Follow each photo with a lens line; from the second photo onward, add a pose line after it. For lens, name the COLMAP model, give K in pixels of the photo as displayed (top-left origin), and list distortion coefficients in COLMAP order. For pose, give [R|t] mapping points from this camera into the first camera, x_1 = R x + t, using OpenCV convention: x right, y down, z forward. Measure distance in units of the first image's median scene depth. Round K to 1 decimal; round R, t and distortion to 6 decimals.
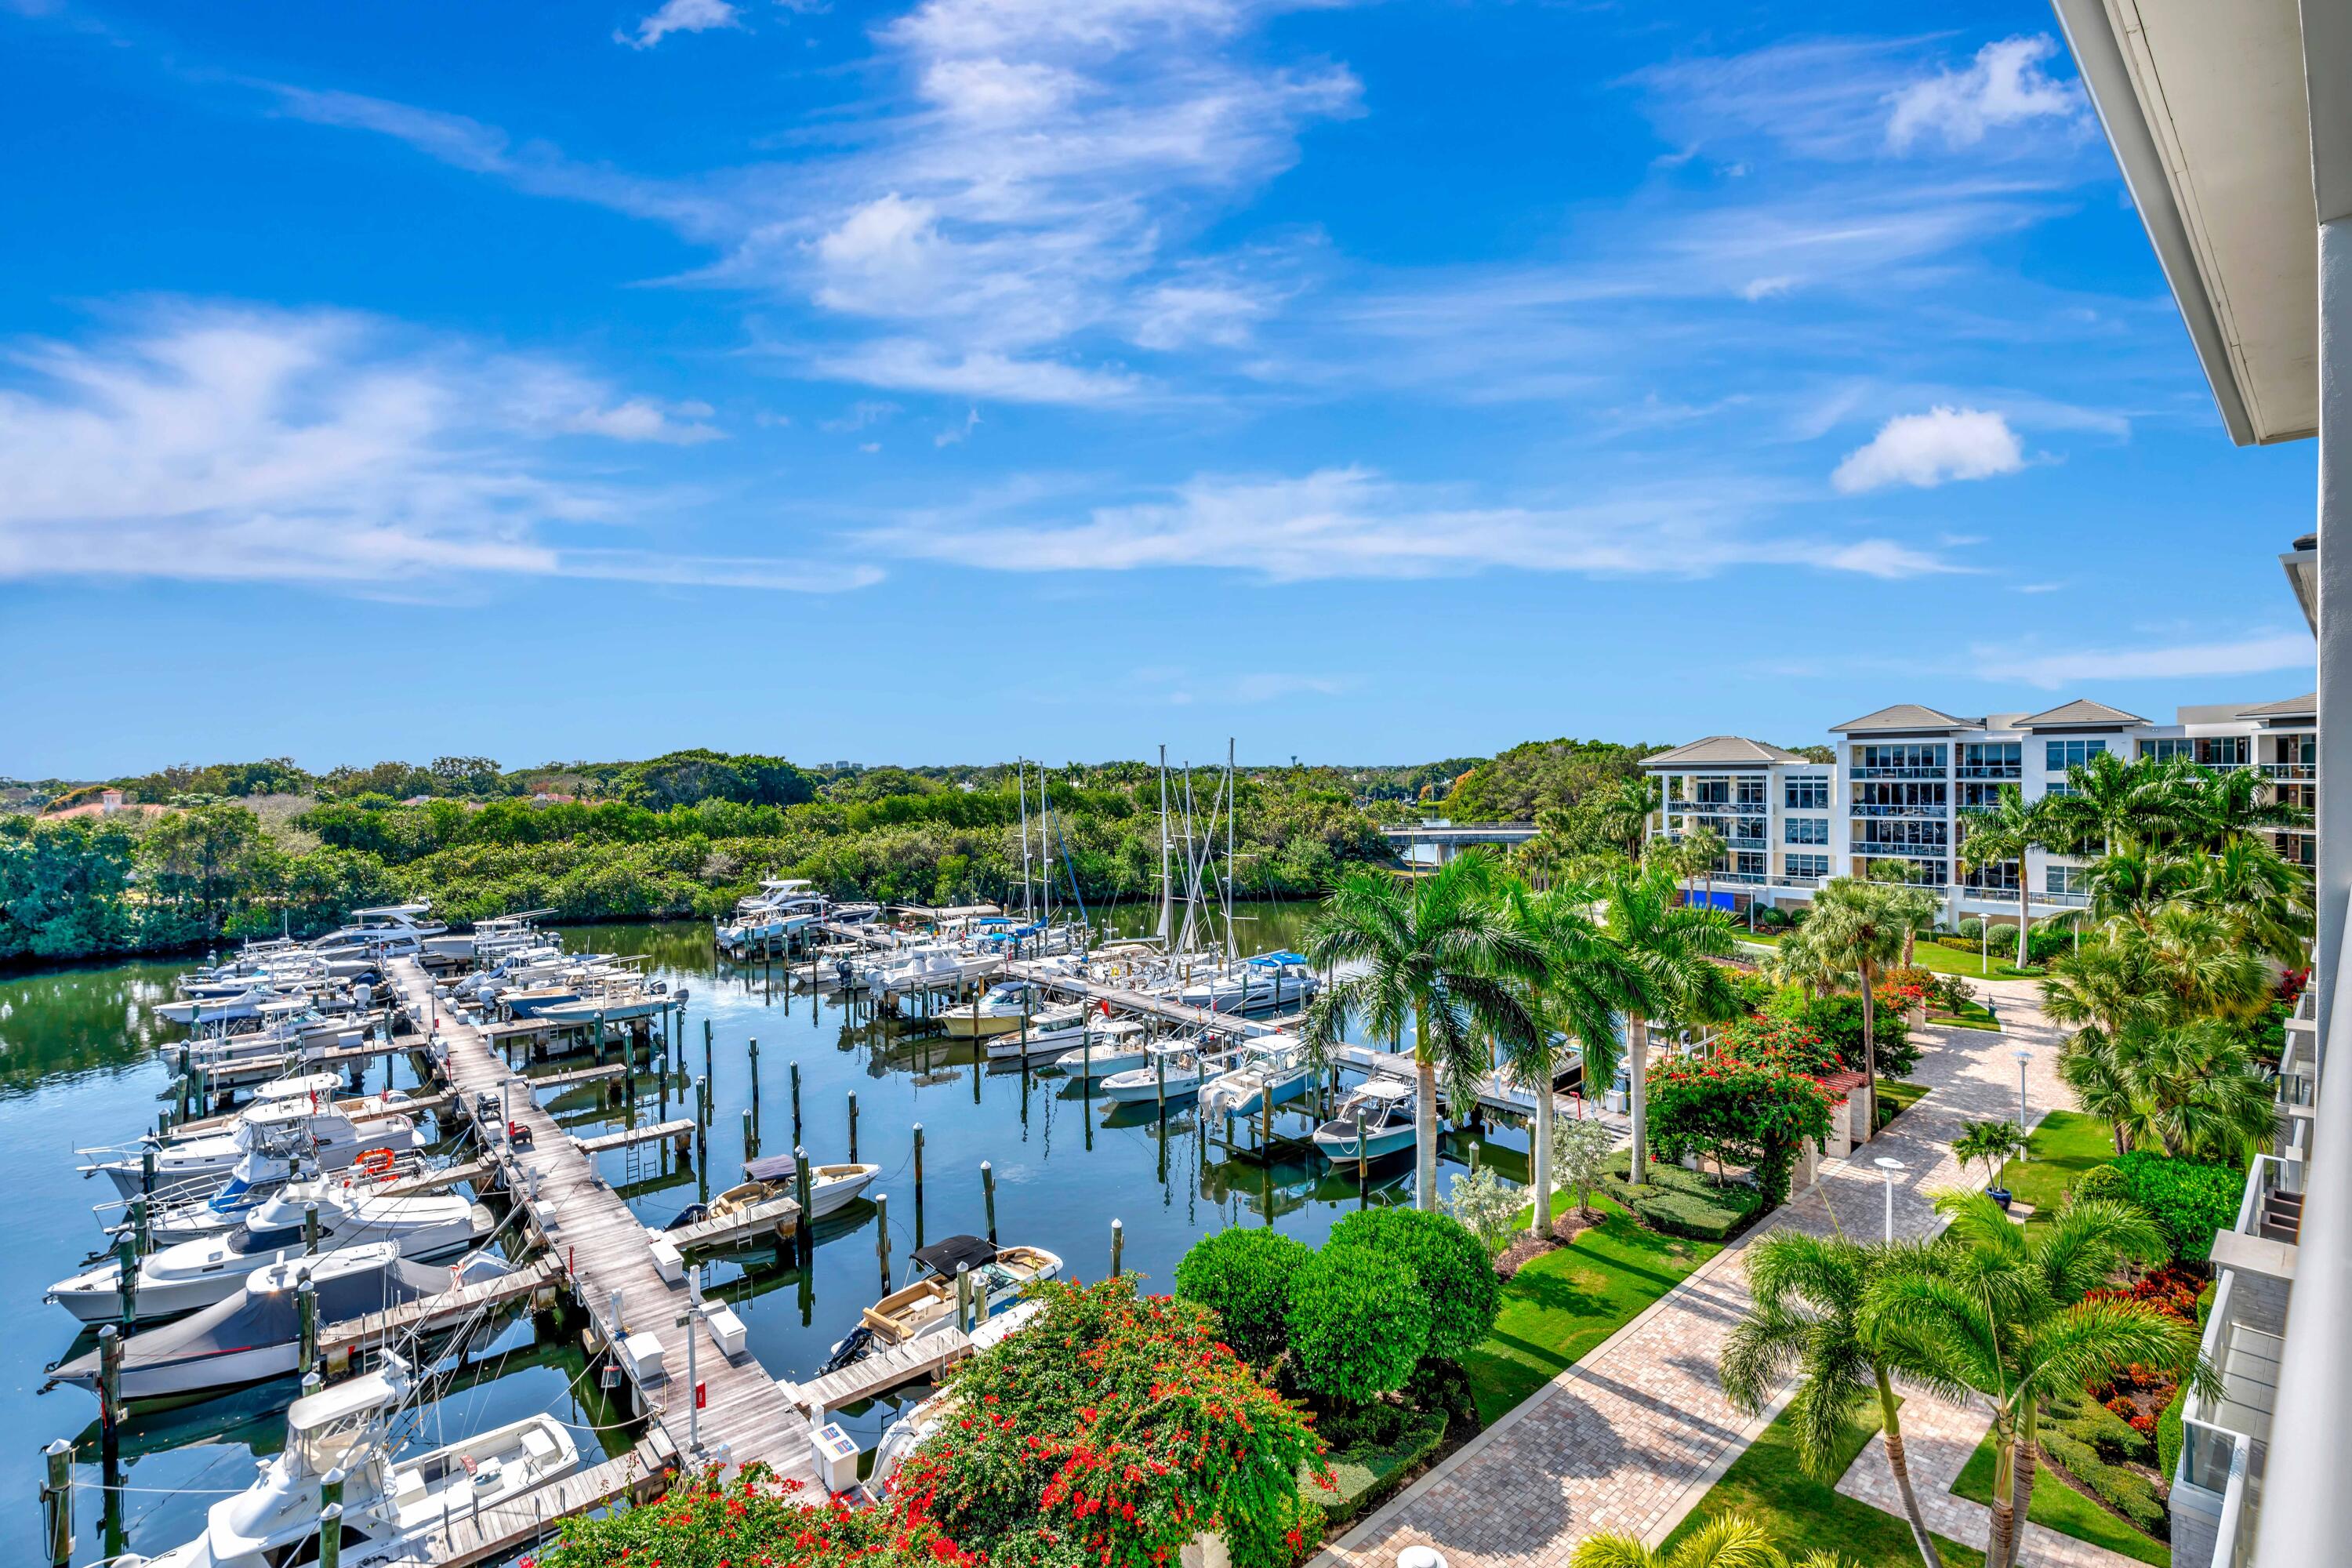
lens RADIAL K [[1095.1, 0, 1176.7], [0, 1095.1, 822.4], [0, 0, 1]] dist [-0.003513, 0.000022]
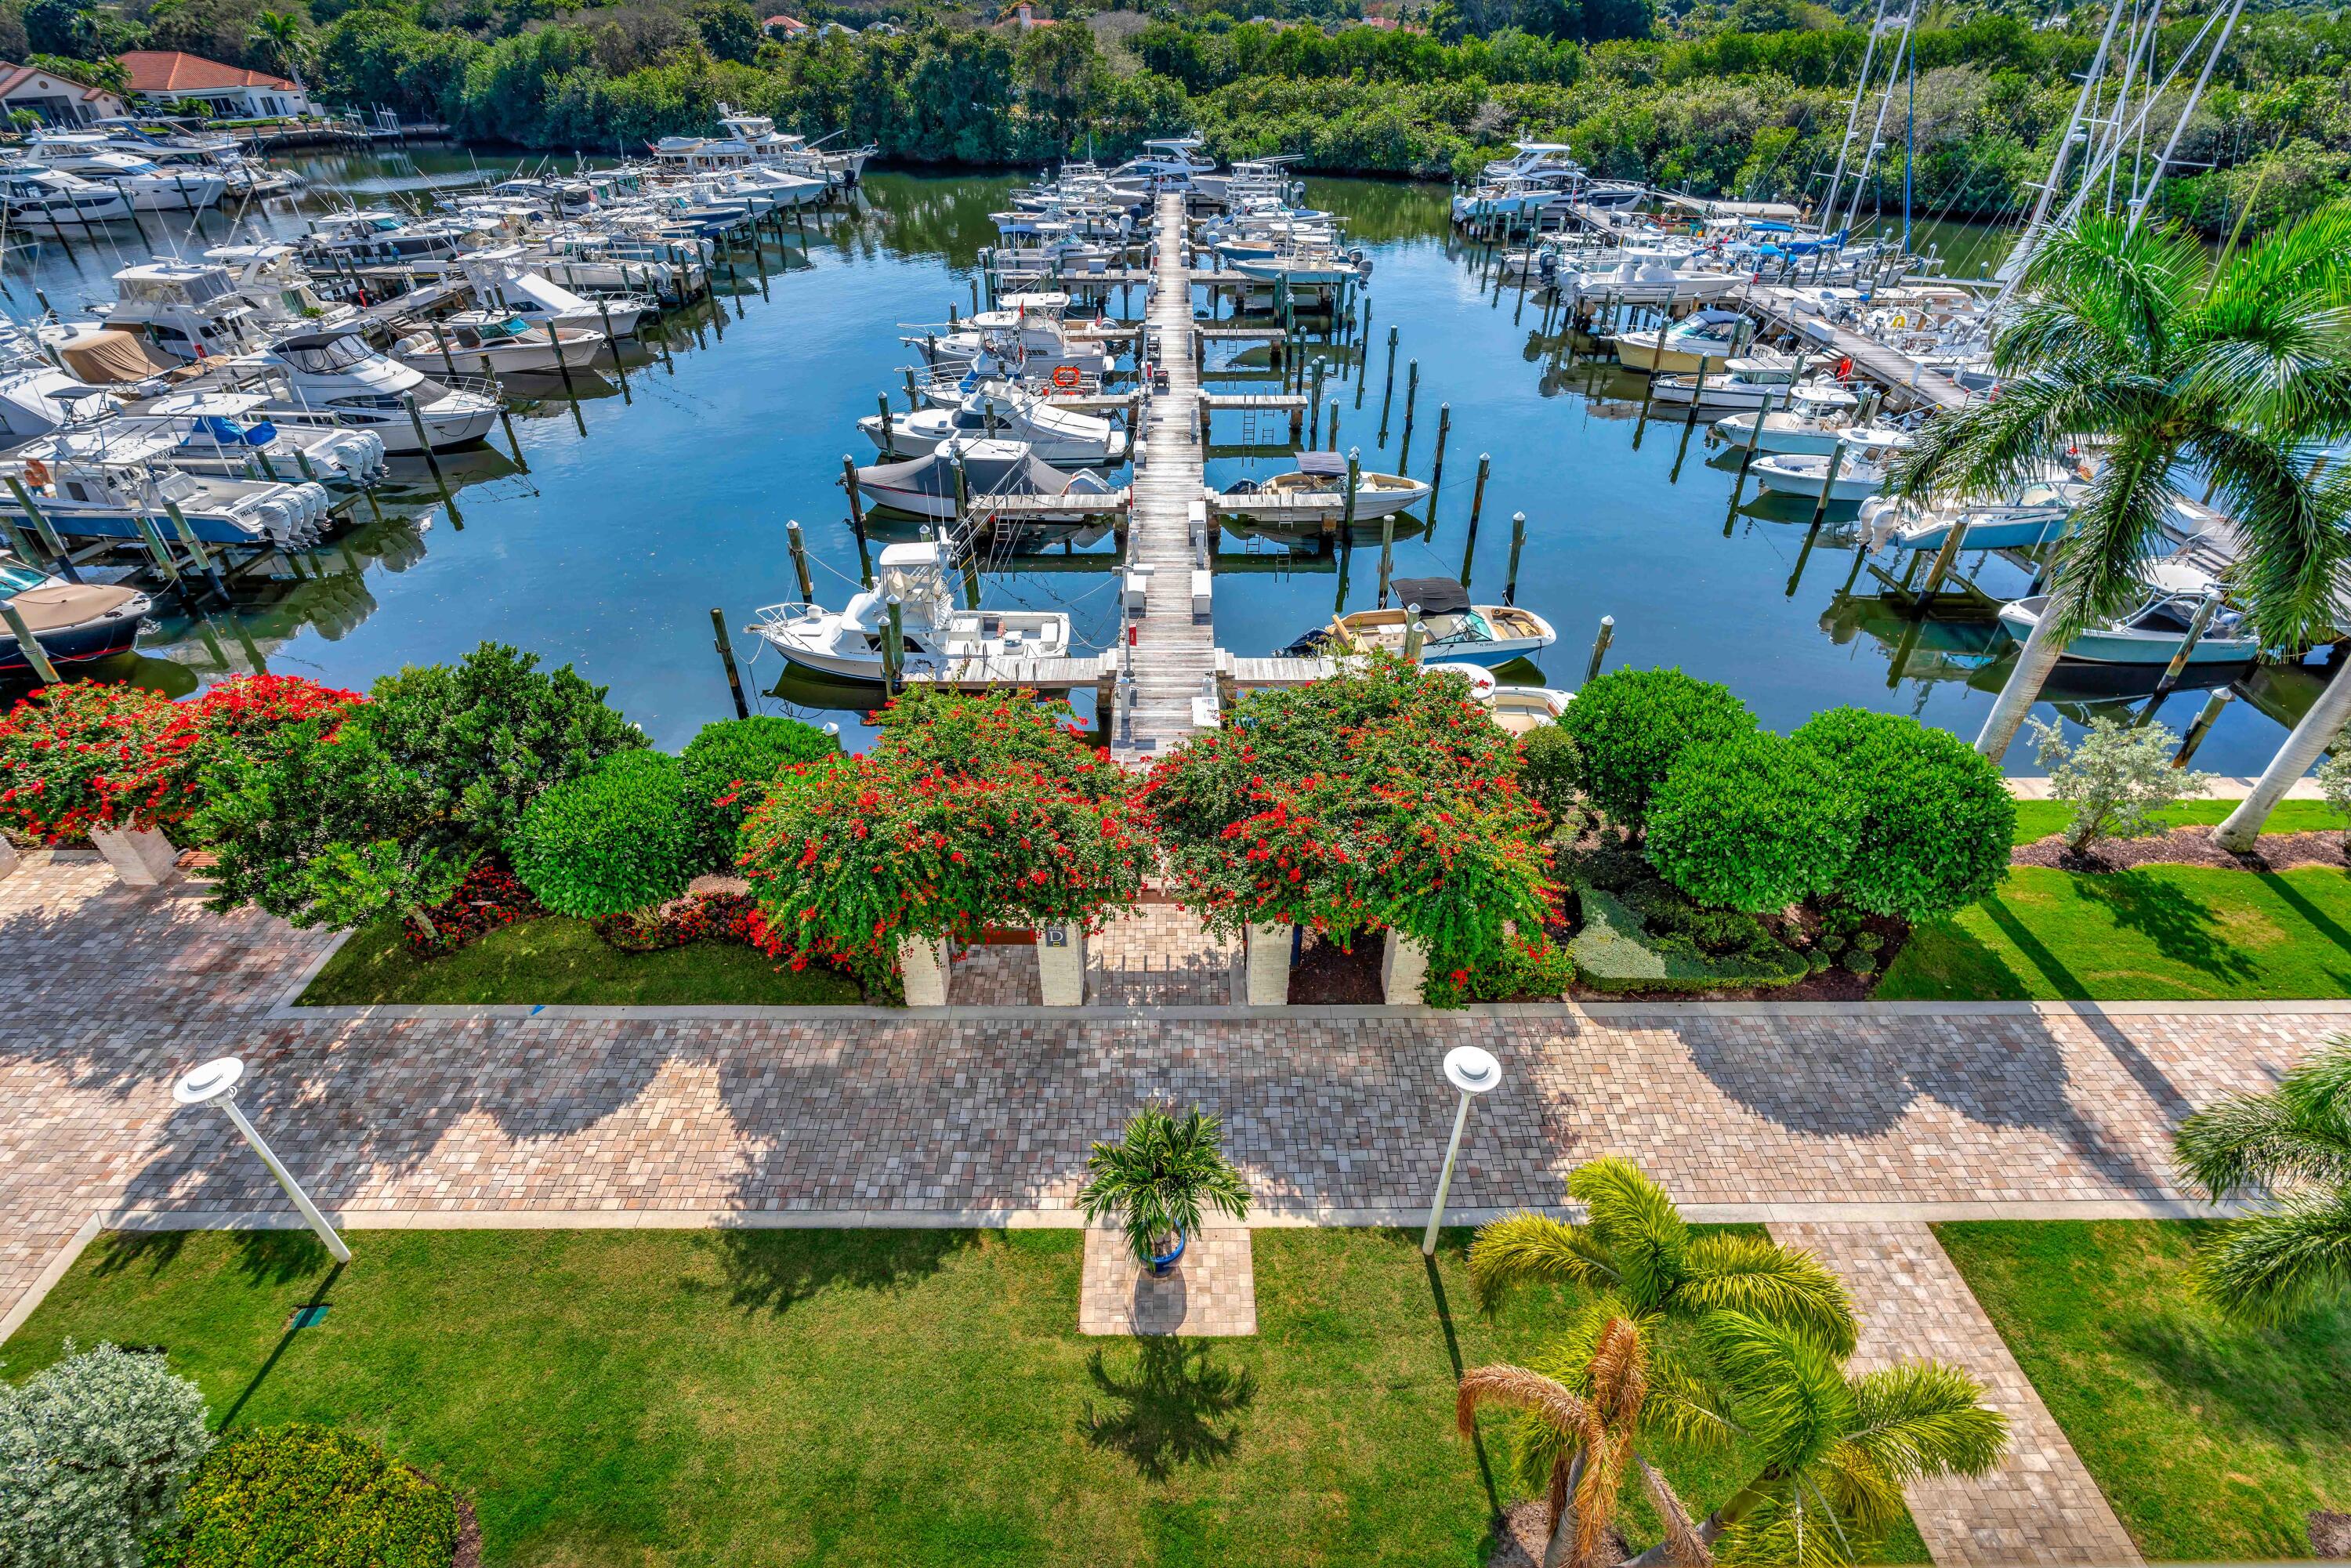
lens RADIAL K [[1057.4, 0, 1173.9], [0, 1057.4, 766.8], [0, 0, 1]] dist [0.002536, -0.010170]
pose [[0.740891, 0.403768, -0.536705, 0.114730], [-0.039742, 0.824070, 0.565093, -0.002952], [0.670449, -0.397342, 0.626592, 0.109181]]
